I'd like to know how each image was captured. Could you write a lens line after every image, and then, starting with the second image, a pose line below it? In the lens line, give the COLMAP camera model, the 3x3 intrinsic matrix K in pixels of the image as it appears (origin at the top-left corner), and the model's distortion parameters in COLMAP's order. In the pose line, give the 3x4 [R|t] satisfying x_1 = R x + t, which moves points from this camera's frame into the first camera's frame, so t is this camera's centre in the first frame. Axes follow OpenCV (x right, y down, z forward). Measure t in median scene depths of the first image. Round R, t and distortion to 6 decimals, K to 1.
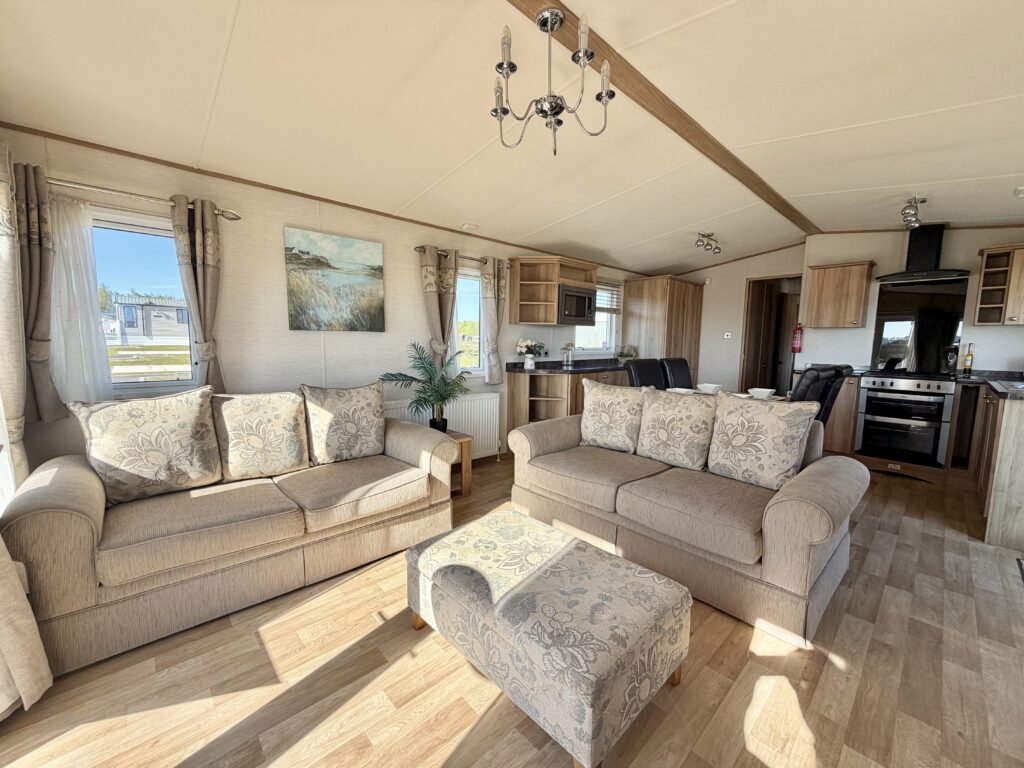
lens RADIAL K [[406.9, 0, 512.0], [0, 406.9, 384.0], [0, 0, 1]] dist [0.001944, 0.000251]
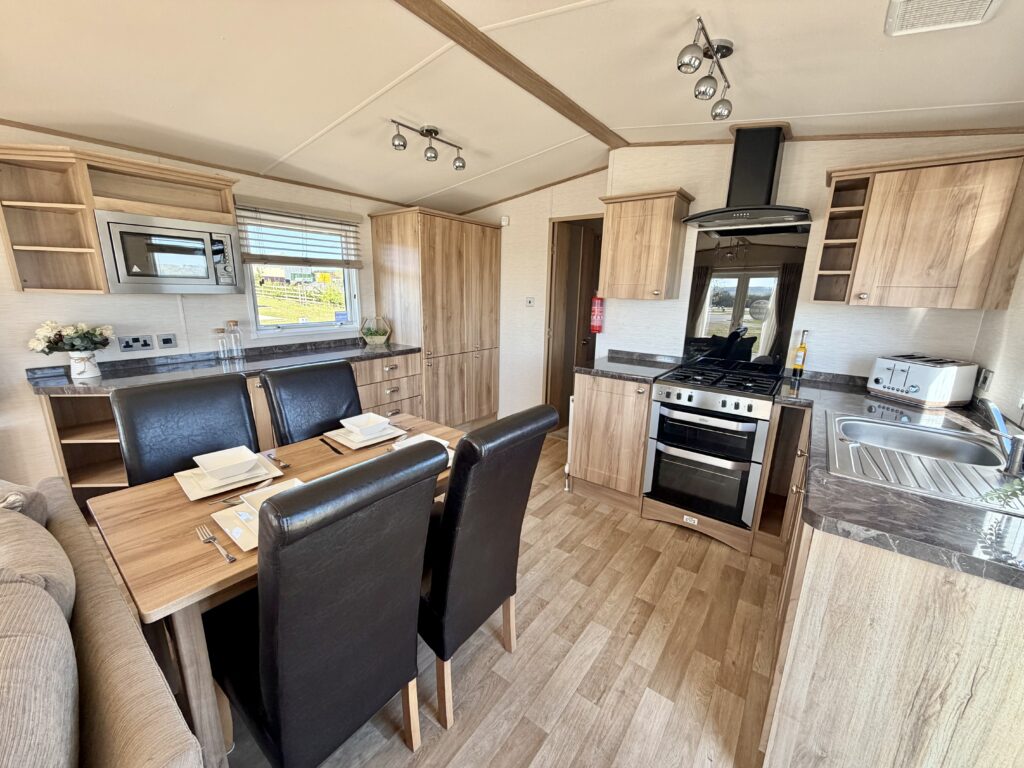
lens RADIAL K [[406.9, 0, 512.0], [0, 406.9, 384.0], [0, 0, 1]] dist [0.001944, 0.000251]
pose [[0.984514, -0.033651, 0.172046, 0.591584], [0.011175, 0.991455, 0.129971, -0.111069], [-0.174949, -0.126036, 0.976477, 0.471346]]
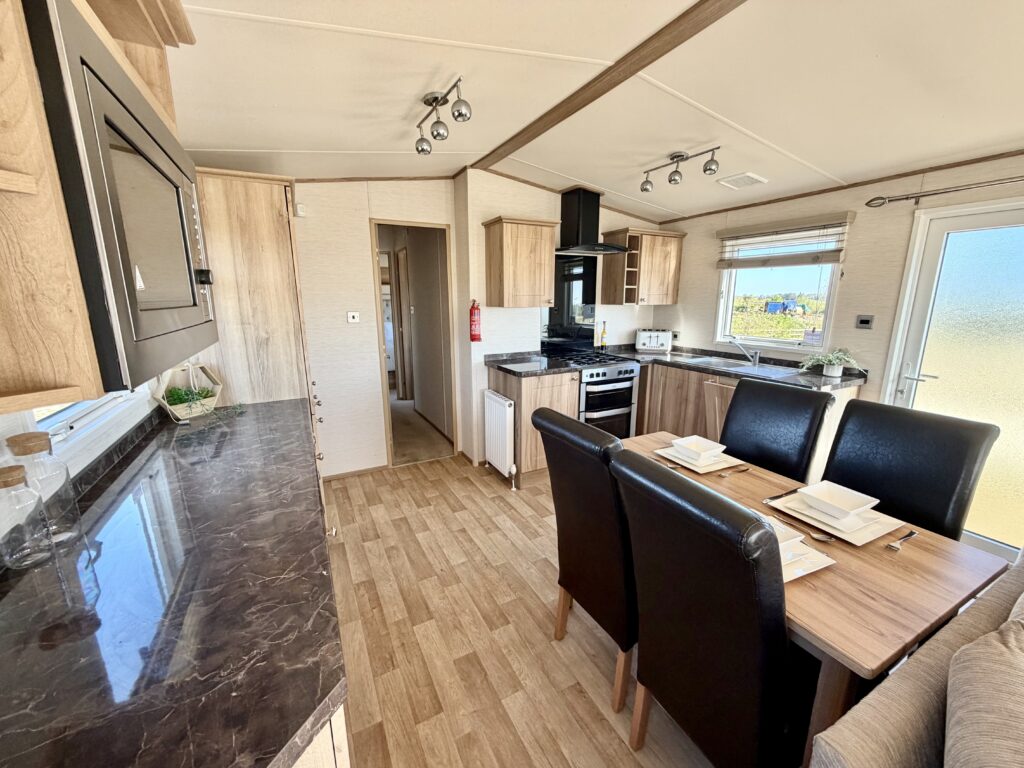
lens RADIAL K [[406.9, 0, 512.0], [0, 406.9, 384.0], [0, 0, 1]] dist [0.001944, 0.000251]
pose [[0.263382, -0.217066, 0.939954, 0.048192], [0.108904, 0.974818, 0.194601, -0.182673], [-0.958525, 0.051110, 0.280388, 0.999206]]
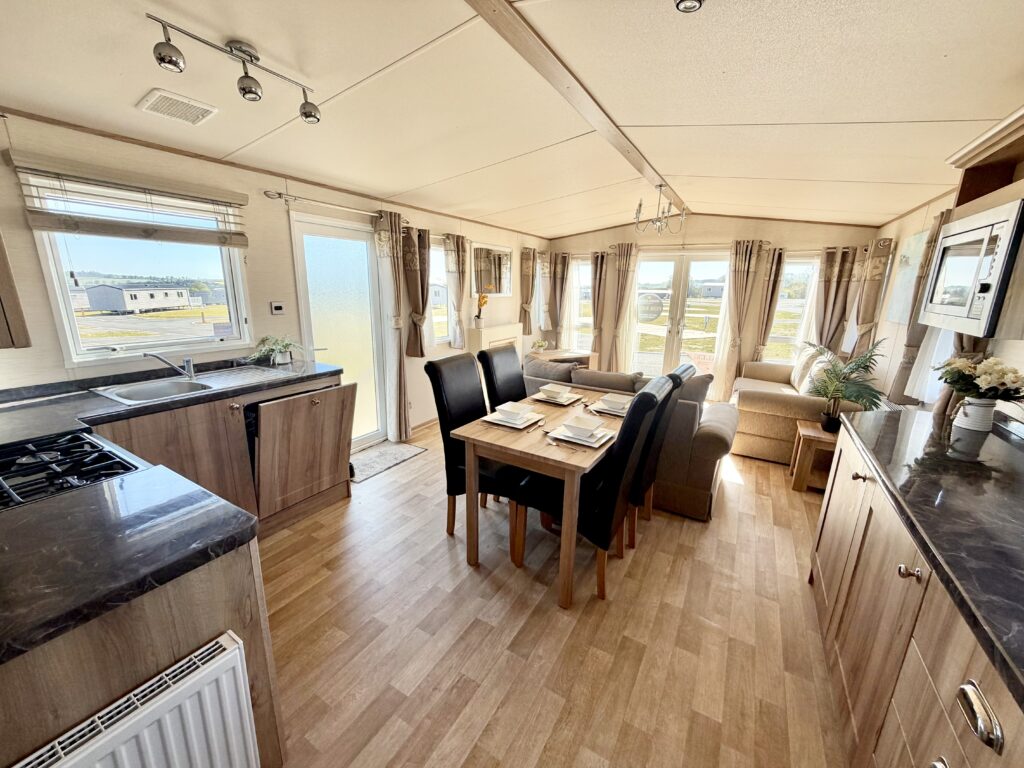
lens RADIAL K [[407.8, 0, 512.0], [0, 407.8, 384.0], [0, 0, 1]] dist [0.000060, -0.000019]
pose [[-0.957655, 0.036778, -0.285559, 0.750191], [-0.063151, 0.940826, 0.332955, -0.232805], [0.280907, 0.336889, -0.898664, 1.481600]]
